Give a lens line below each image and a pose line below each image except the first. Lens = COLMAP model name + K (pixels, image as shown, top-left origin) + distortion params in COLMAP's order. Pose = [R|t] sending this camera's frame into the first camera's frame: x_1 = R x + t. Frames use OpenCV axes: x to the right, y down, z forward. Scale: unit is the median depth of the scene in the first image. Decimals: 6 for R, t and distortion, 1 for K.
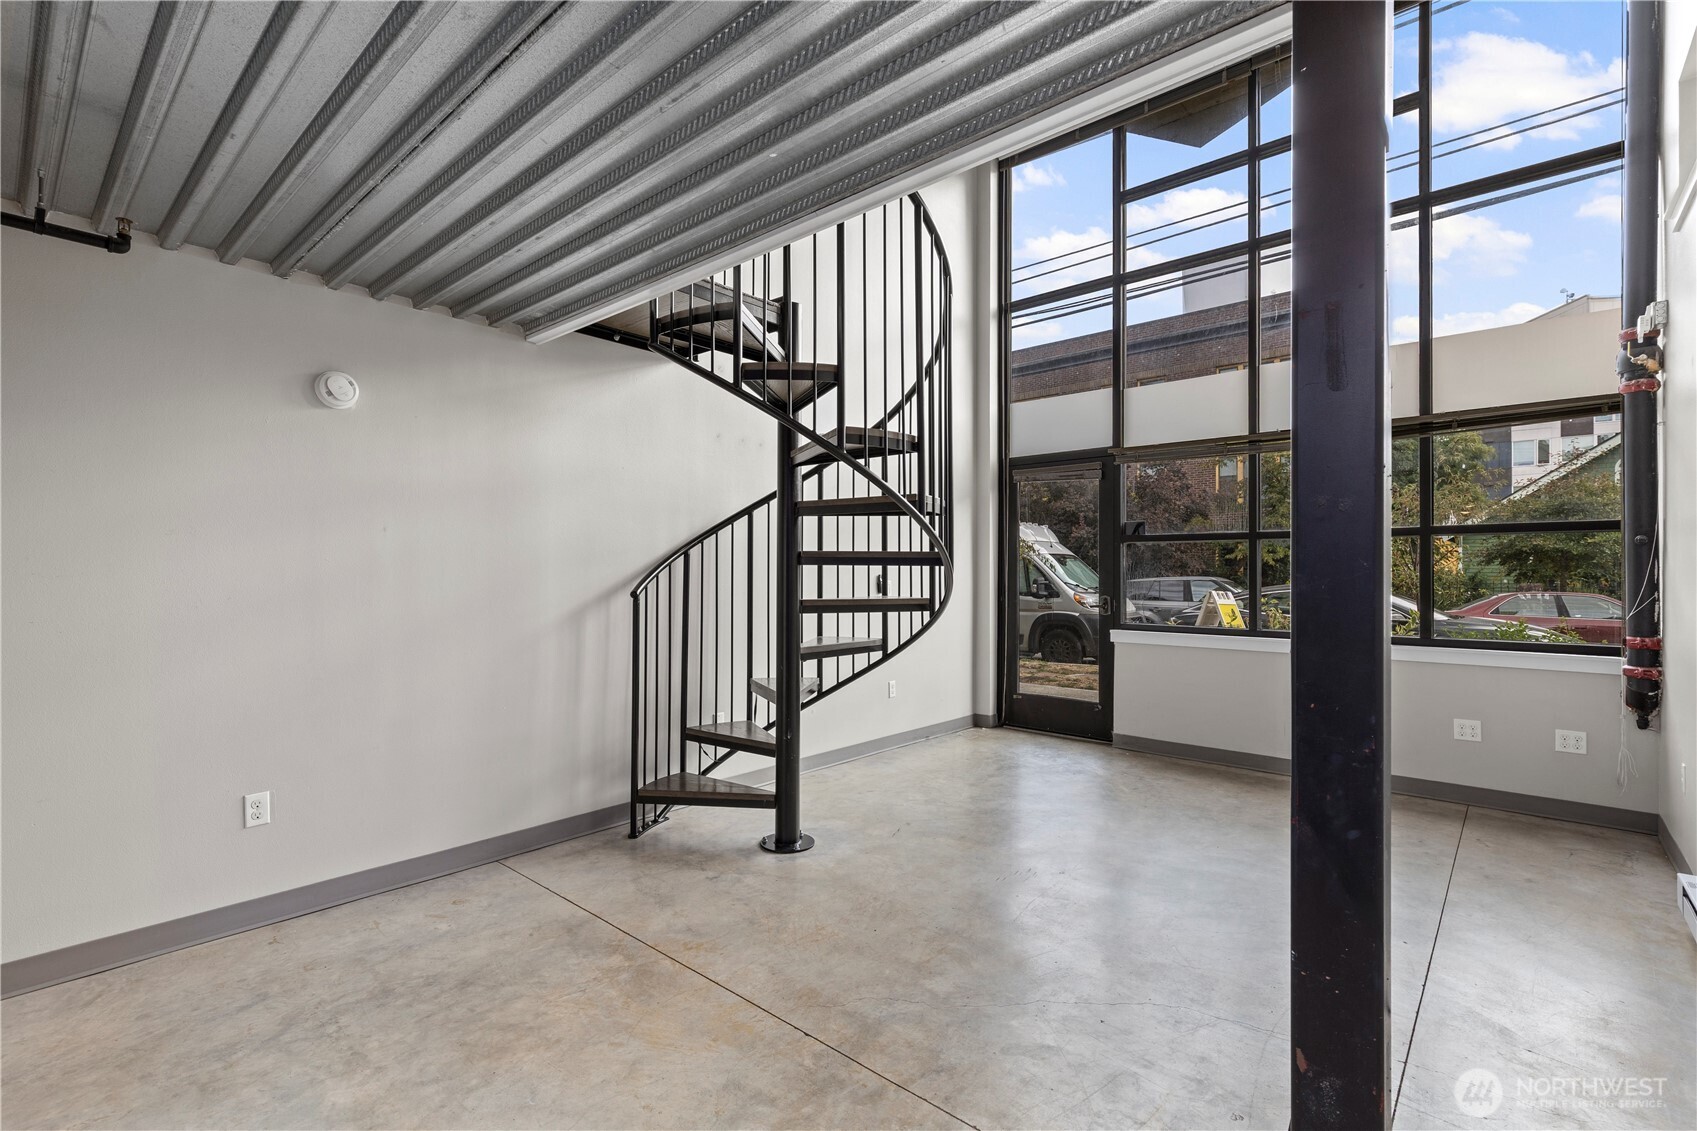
lens RADIAL K [[757.5, 0, 842.3], [0, 757.5, 568.4], [0, 0, 1]] dist [0.008891, -0.000287]
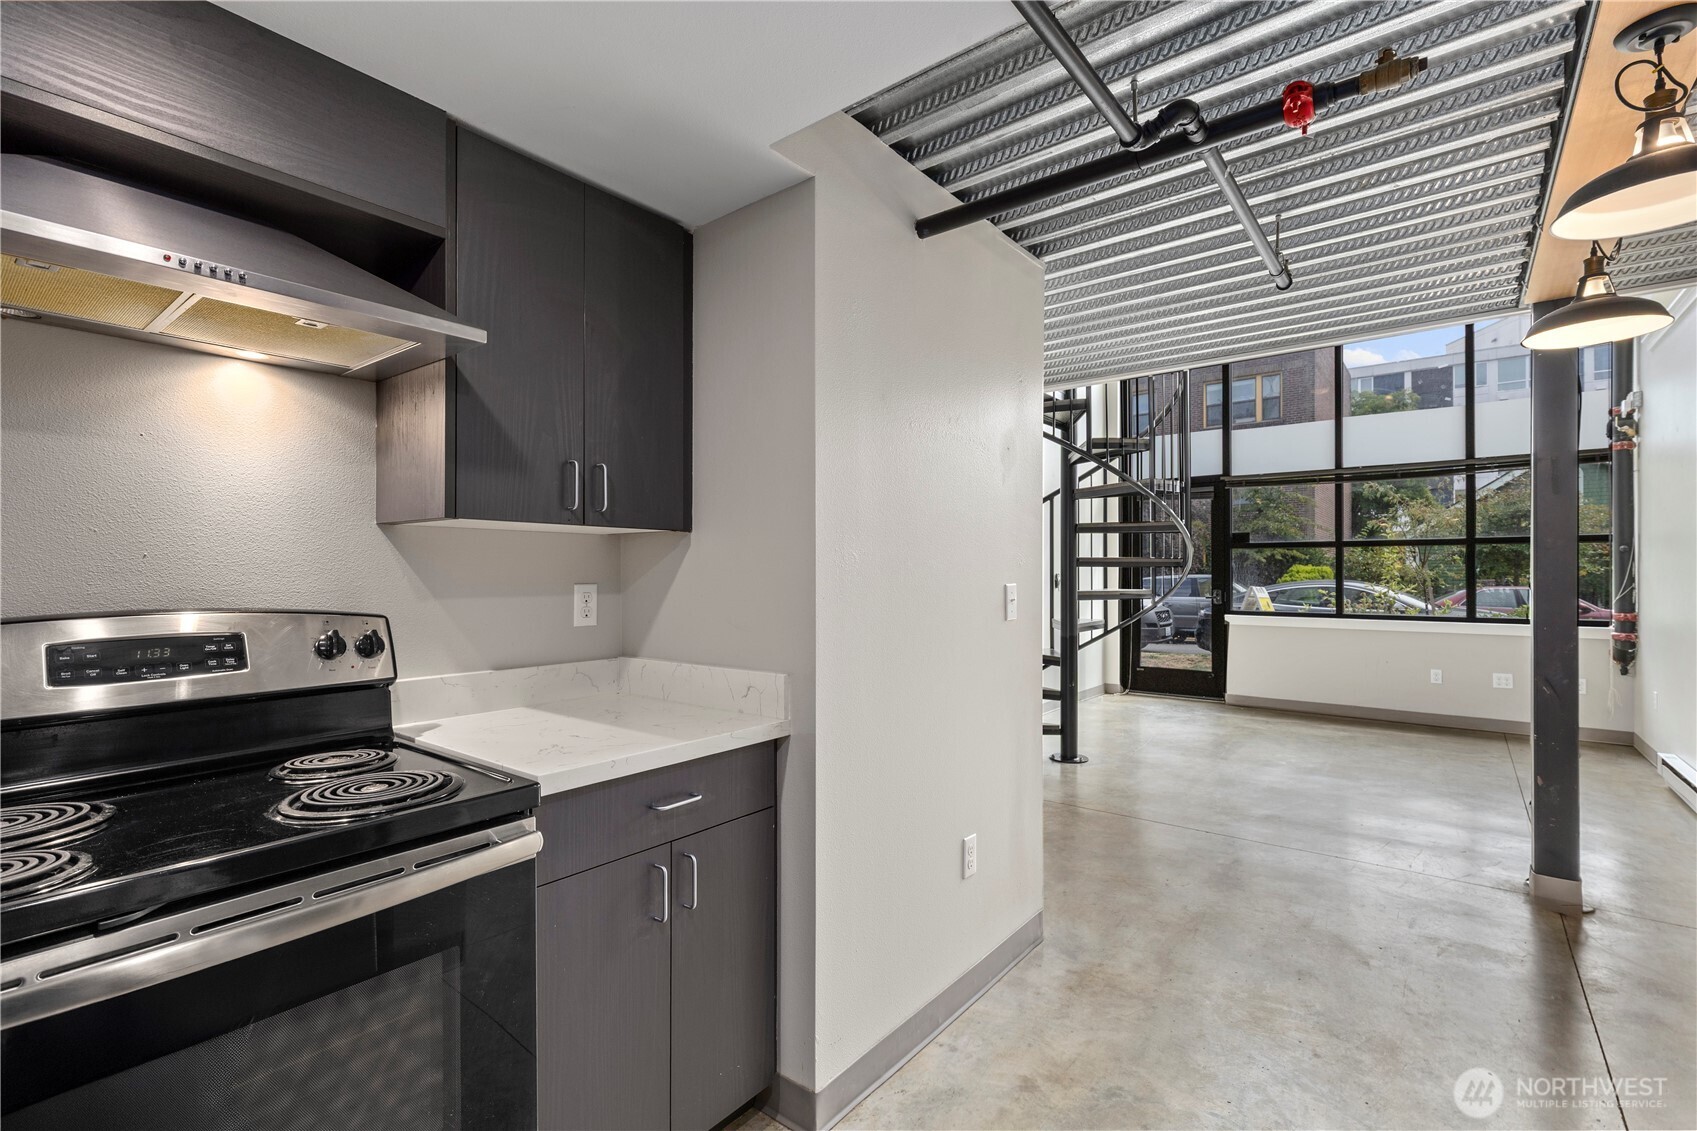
lens RADIAL K [[757.5, 0, 838.8], [0, 757.5, 568.9], [0, 0, 1]] dist [0.008891, -0.000287]
pose [[0.998741, -0.004538, 0.049961, -0.675540], [0.004531, 0.999990, 0.000247, -0.004919], [-0.049962, -0.000020, 0.998751, -0.500117]]
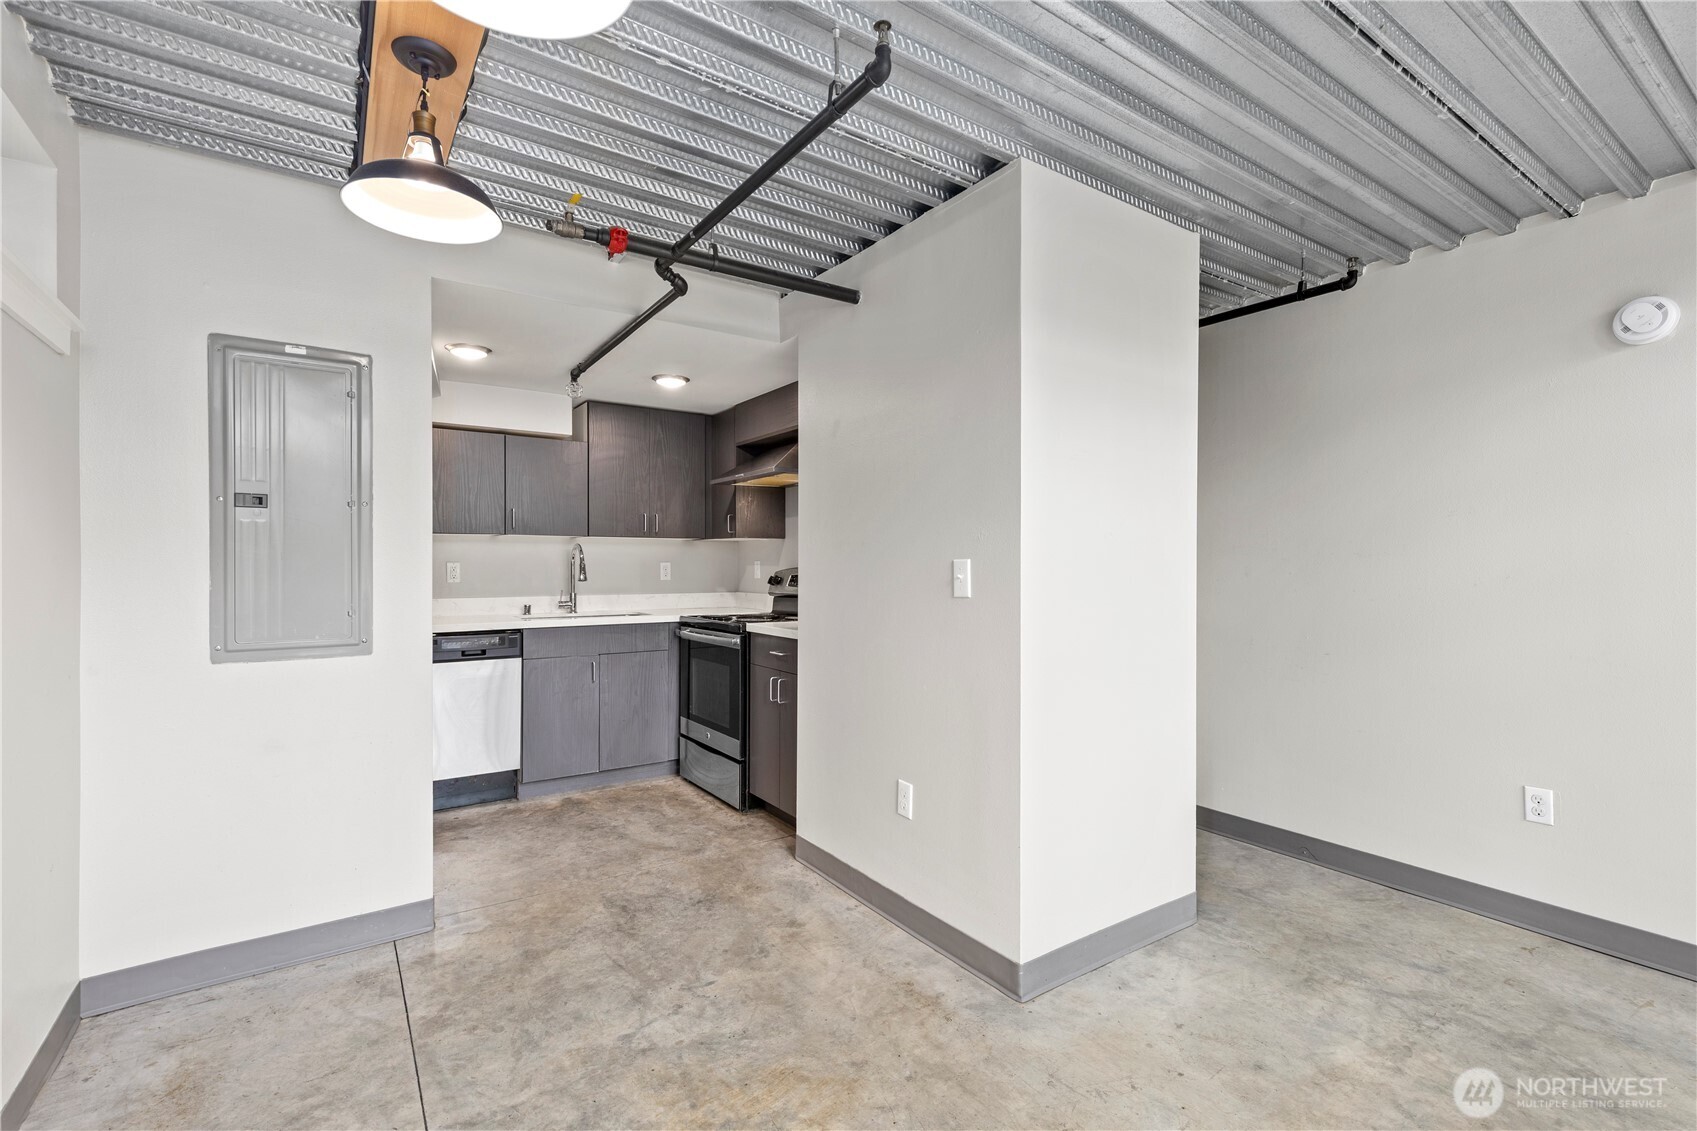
lens RADIAL K [[757.5, 0, 844.5], [0, 757.5, 565.0], [0, 0, 1]] dist [0.008891, -0.000287]
pose [[-0.236095, -0.000228, -0.971730, 0.298282], [0.003336, 0.999994, -0.001045, 0.018690], [0.971724, -0.003488, -0.236092, 0.352728]]
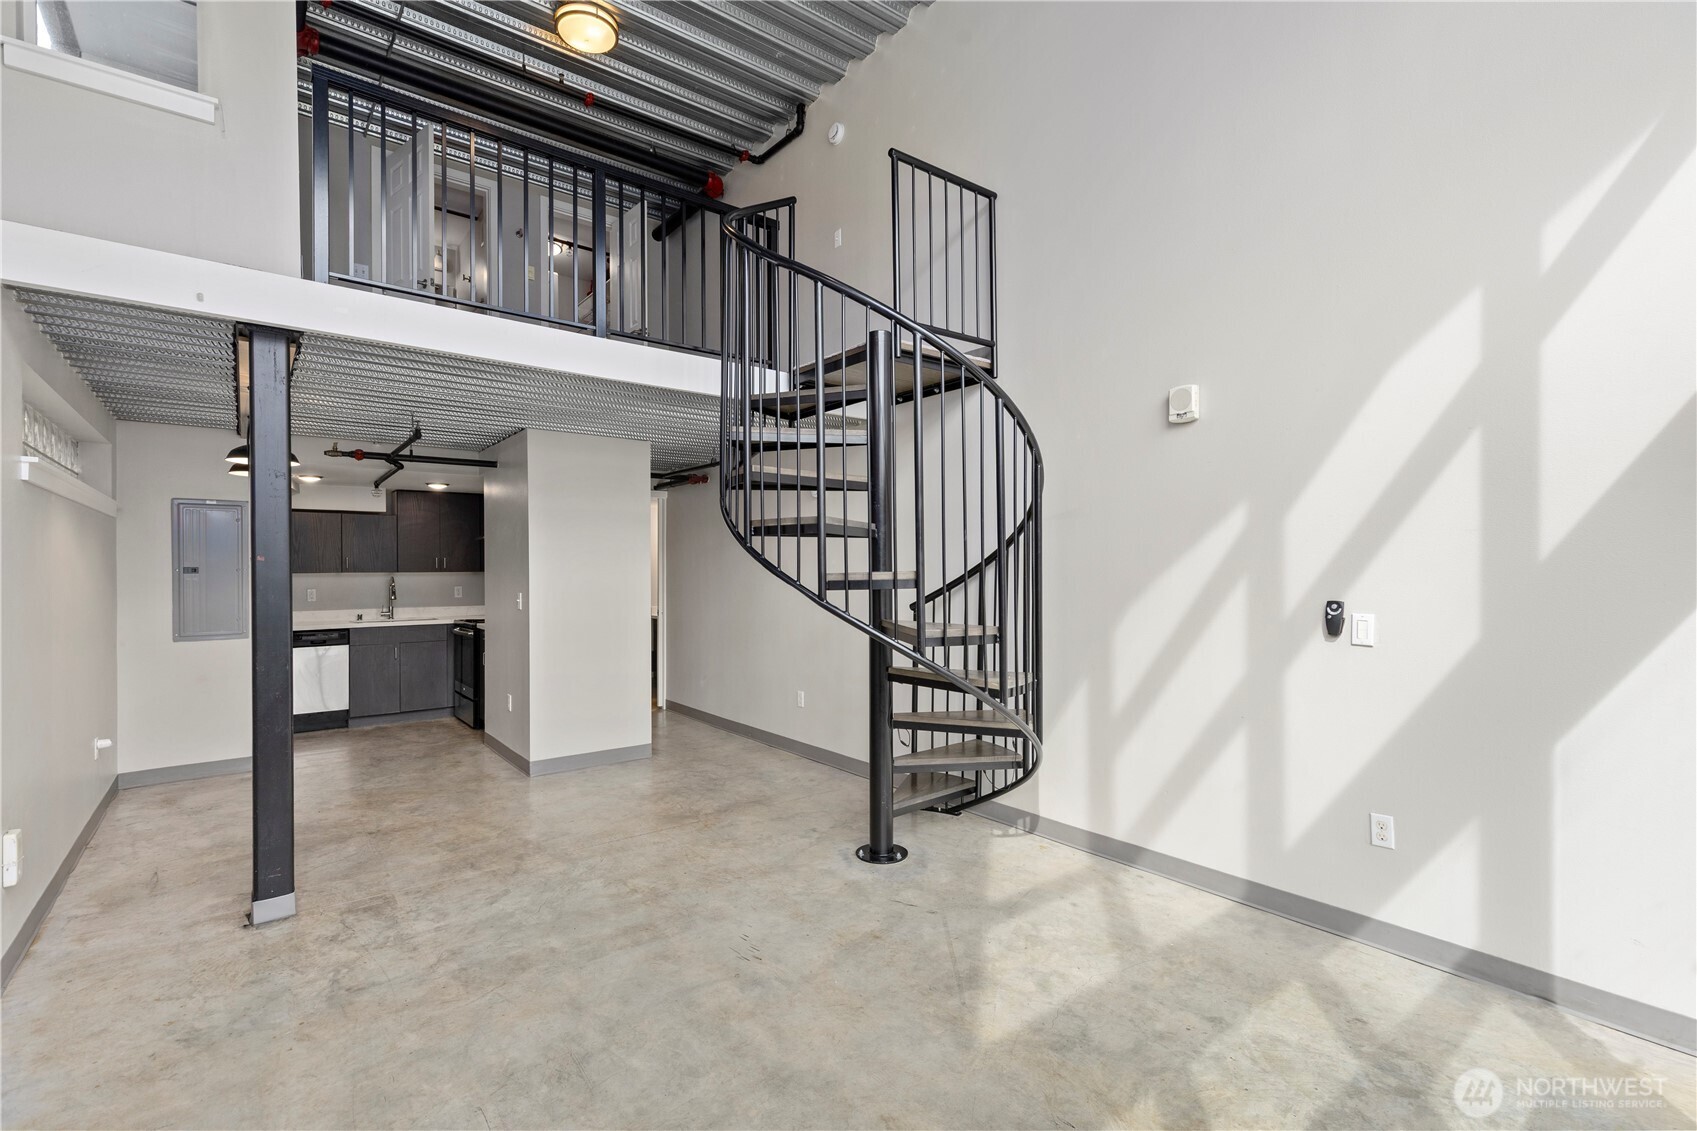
lens RADIAL K [[757.5, 0, 840.2], [0, 757.5, 568.5], [0, 0, 1]] dist [0.008891, -0.000287]
pose [[-0.172842, -0.000599, -0.984949, 1.103390], [0.010474, 0.999942, -0.002446, -0.029561], [0.984894, -0.010739, -0.172825, 1.295340]]
